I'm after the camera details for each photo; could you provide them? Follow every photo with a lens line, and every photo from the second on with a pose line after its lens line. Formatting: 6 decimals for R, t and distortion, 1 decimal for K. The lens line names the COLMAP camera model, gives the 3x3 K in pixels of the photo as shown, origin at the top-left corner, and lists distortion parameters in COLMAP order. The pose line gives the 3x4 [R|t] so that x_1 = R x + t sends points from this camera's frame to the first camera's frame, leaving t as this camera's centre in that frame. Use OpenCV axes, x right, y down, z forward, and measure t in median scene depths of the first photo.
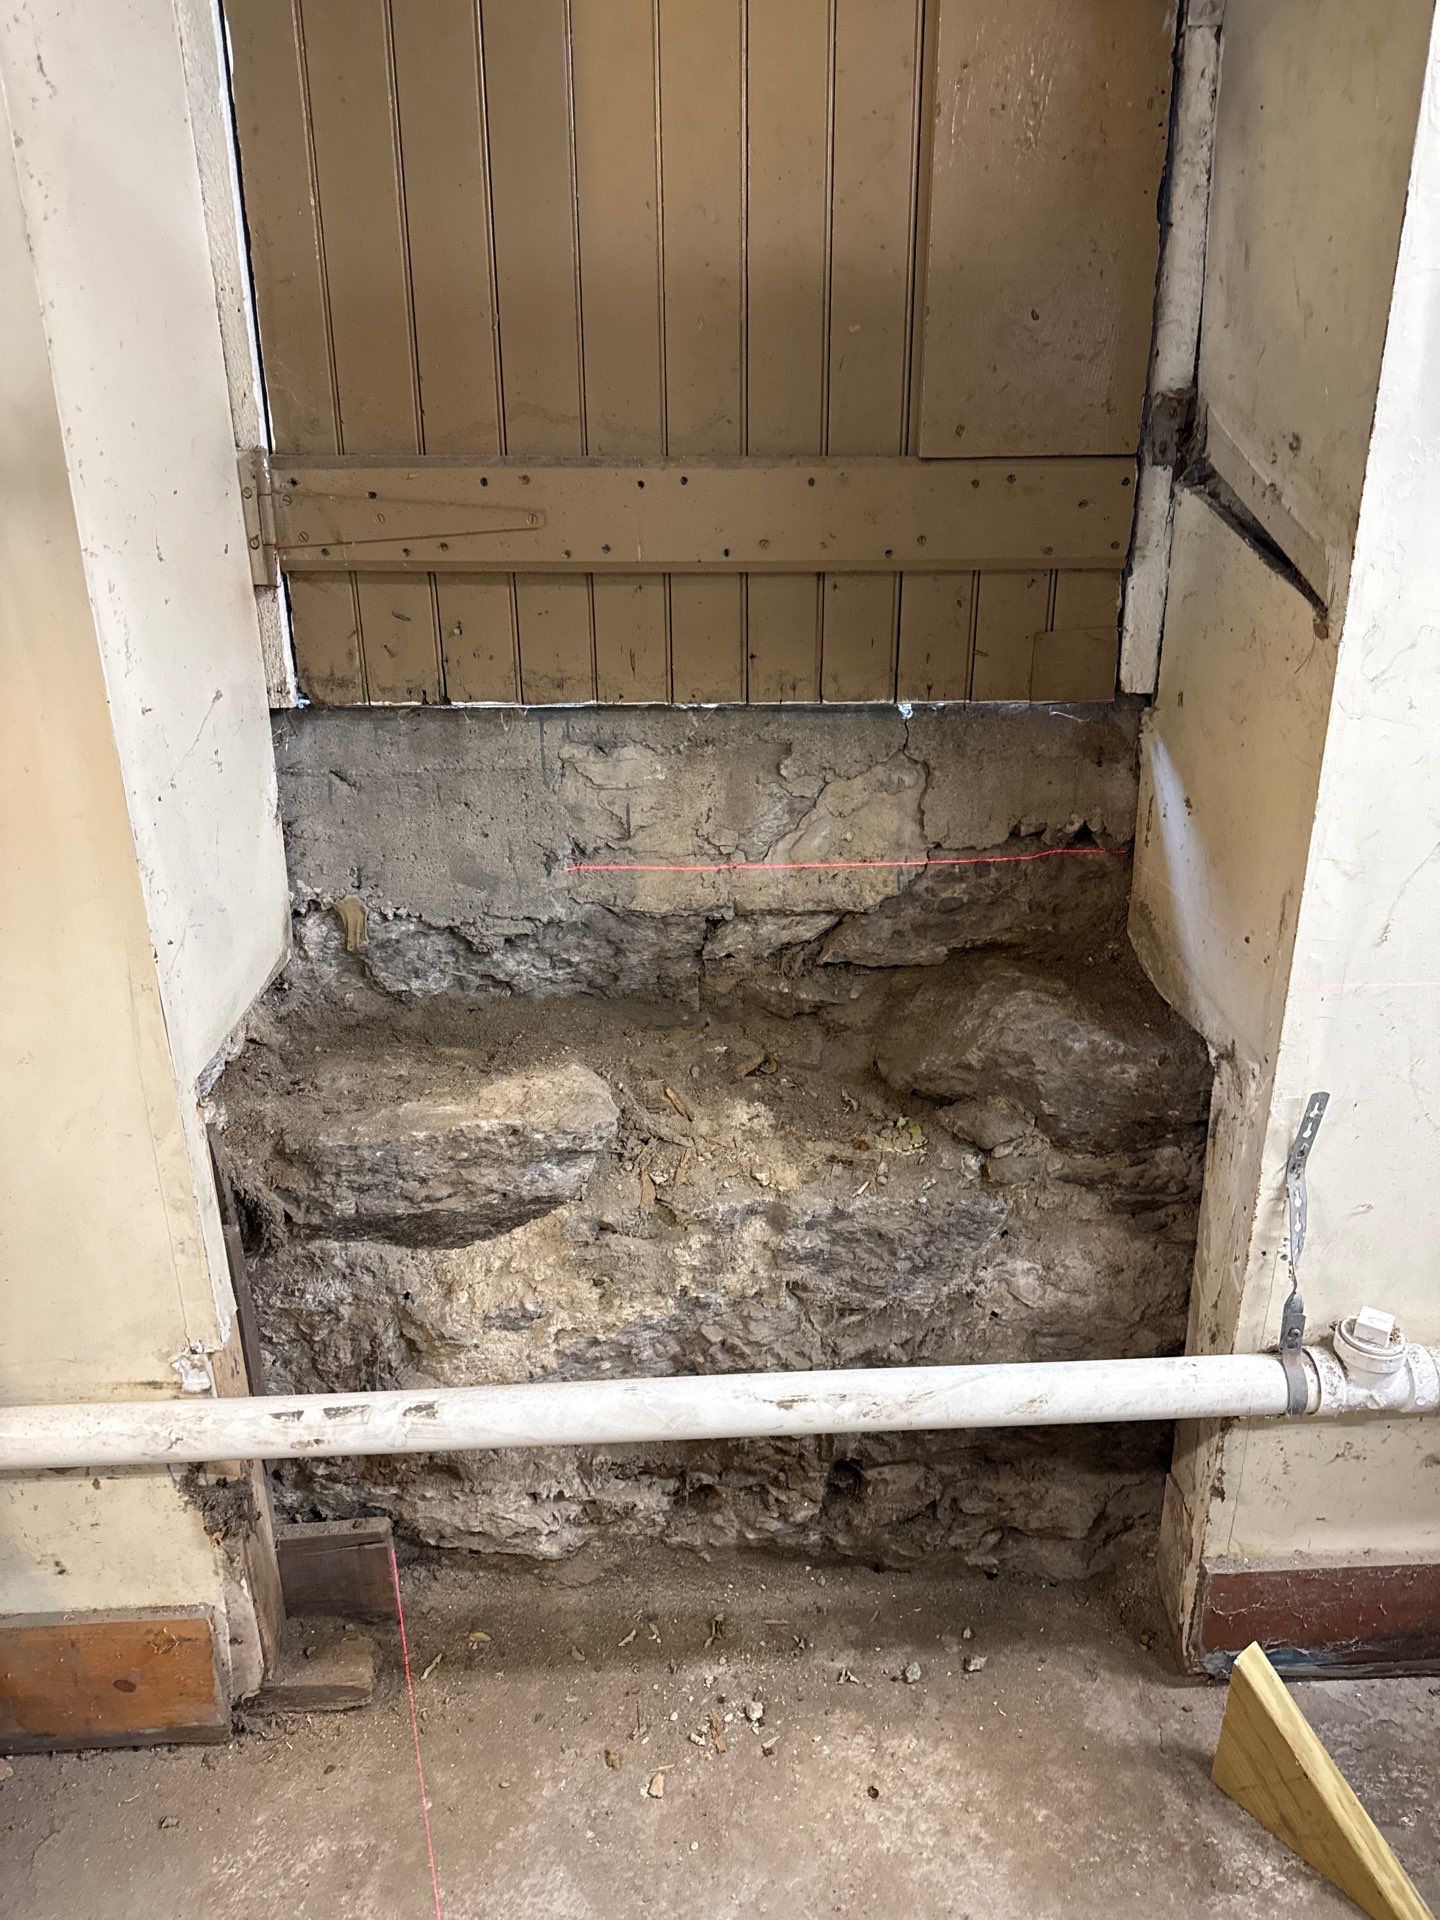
lens RADIAL K [[1363.8, 0, 717.6], [0, 1363.8, 941.7], [0, 0, 1]] dist [0.051896, -0.070386]
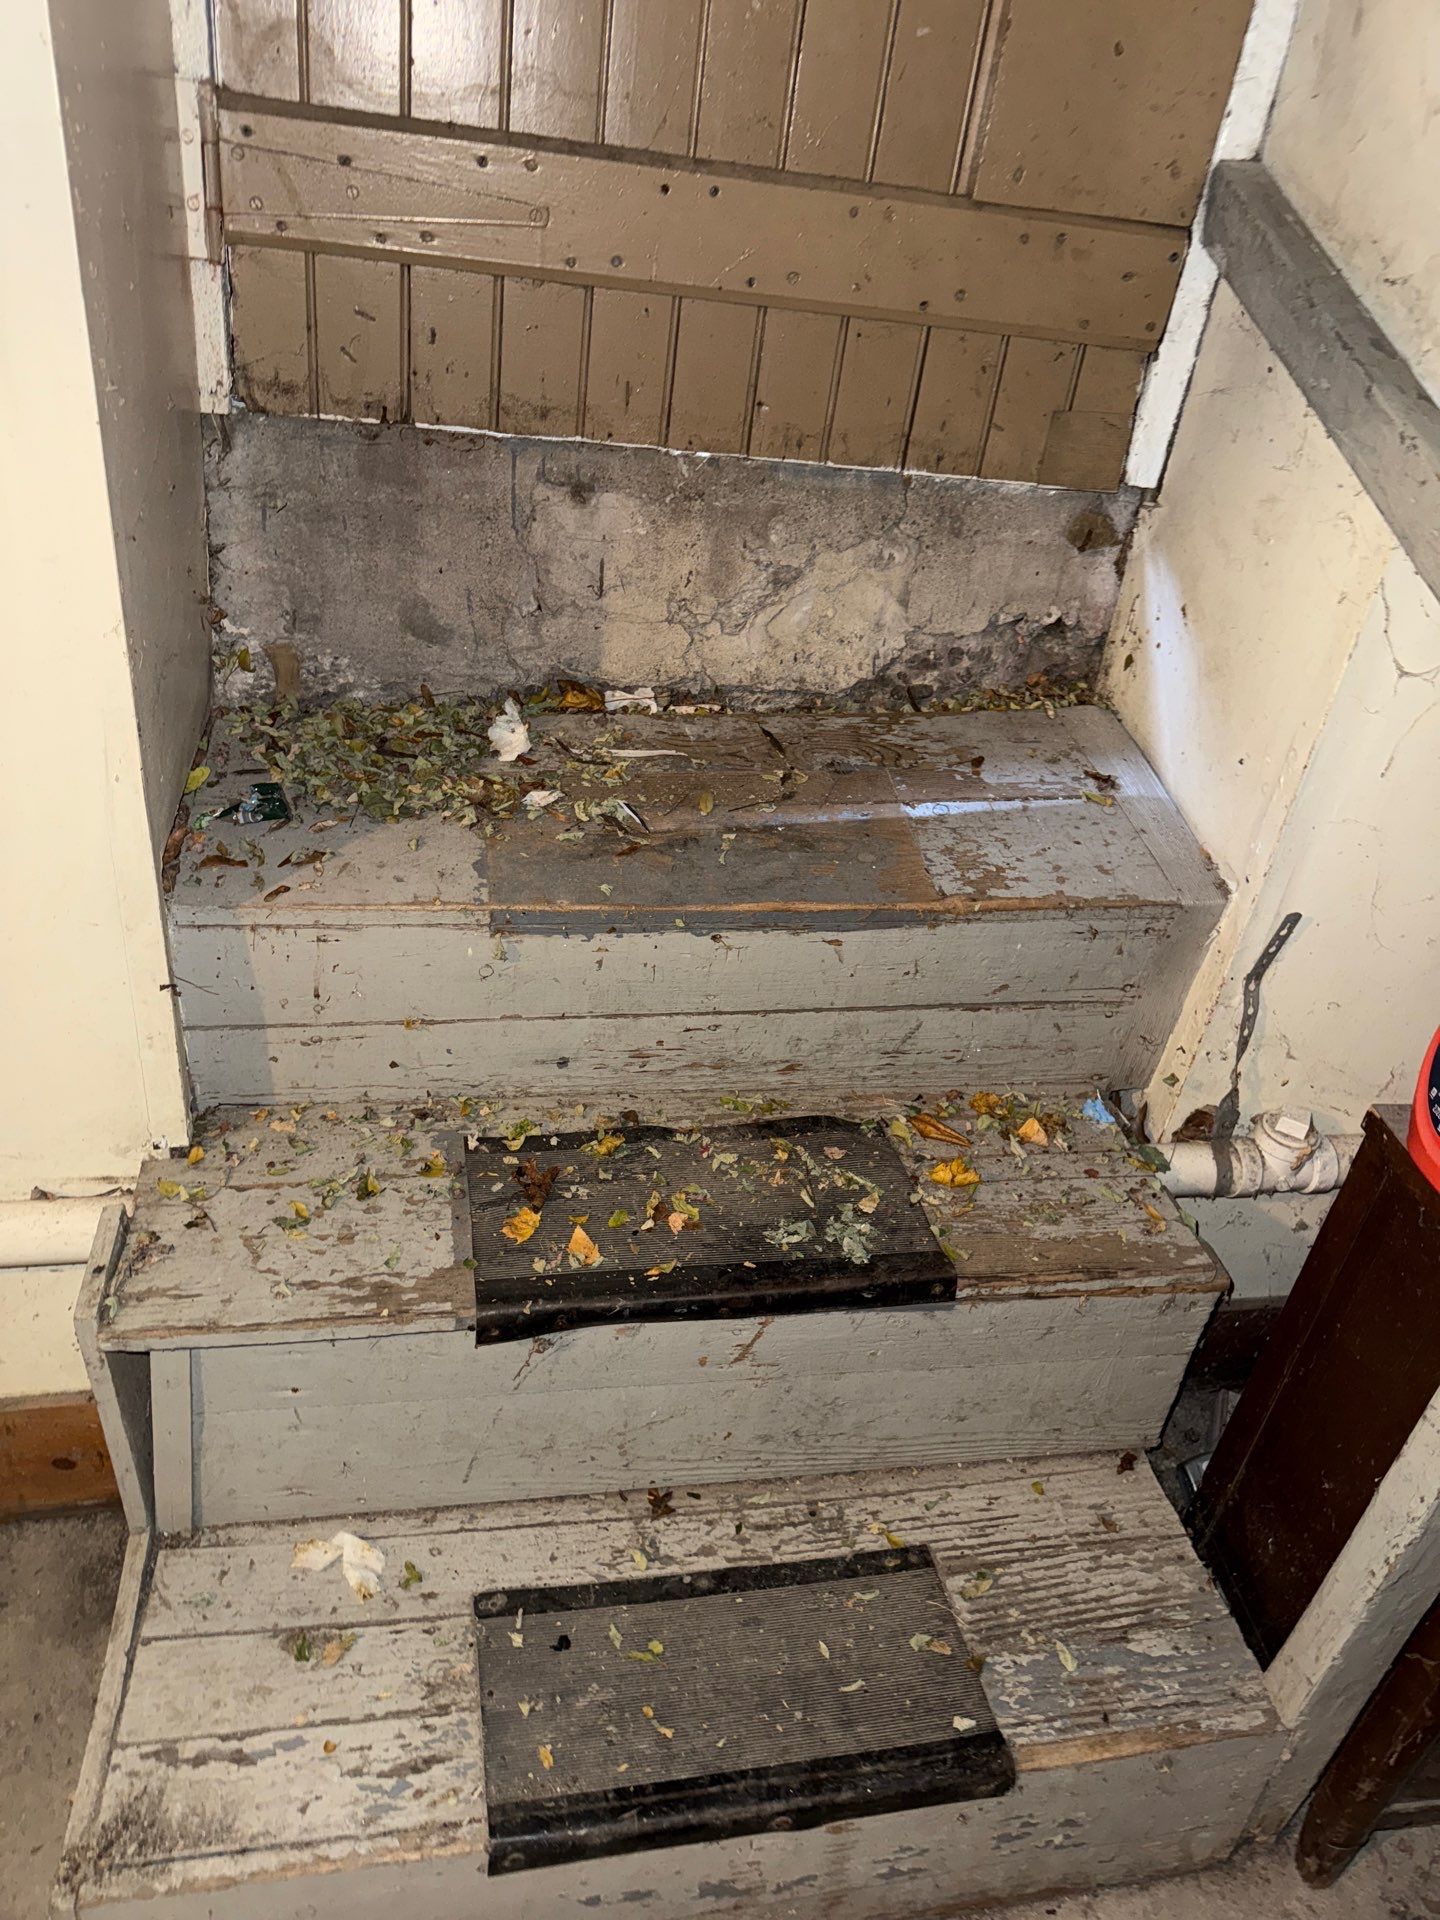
lens RADIAL K [[1375.5, 0, 720.3], [0, 1375.5, 933.0], [0, 0, 1]] dist [0.044728, -0.071262]
pose [[0.979564, 0.029487, 0.198960, -0.173912], [-0.070042, 0.977289, 0.200002, -0.049559], [-0.188544, -0.209851, 0.959382, 0.054576]]
